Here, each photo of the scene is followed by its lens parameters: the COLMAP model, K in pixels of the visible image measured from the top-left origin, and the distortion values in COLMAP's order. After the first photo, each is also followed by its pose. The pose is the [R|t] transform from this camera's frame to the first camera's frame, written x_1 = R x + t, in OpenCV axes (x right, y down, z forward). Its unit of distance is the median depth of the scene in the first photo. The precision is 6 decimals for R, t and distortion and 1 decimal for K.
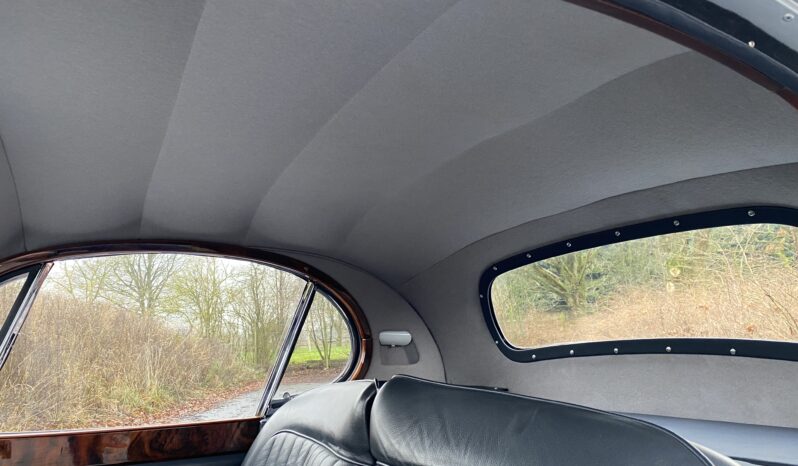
lens RADIAL K [[621.6, 0, 399.0], [0, 621.6, 233.0], [0, 0, 1]] dist [0.011651, -0.012546]
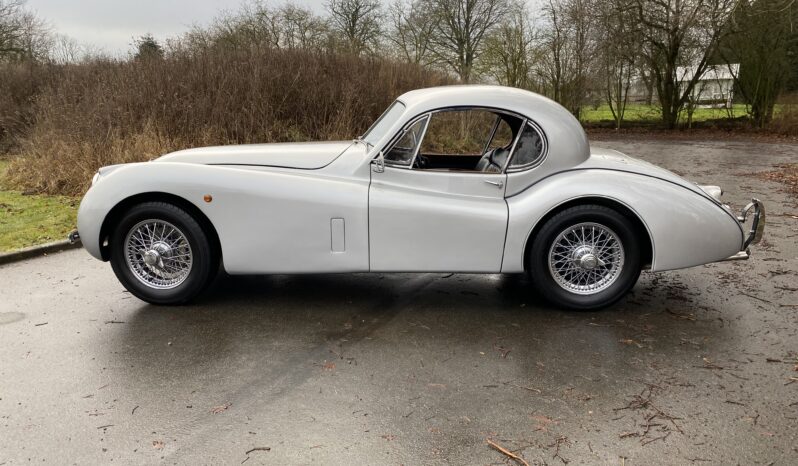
lens RADIAL K [[621.6, 0, 399.0], [0, 621.6, 233.0], [0, 0, 1]] dist [0.011651, -0.012546]
pose [[0.884041, 0.137369, -0.446767, 0.050412], [0.044908, 0.926454, 0.373720, -0.031837], [0.465246, -0.350447, 0.812855, -0.112332]]
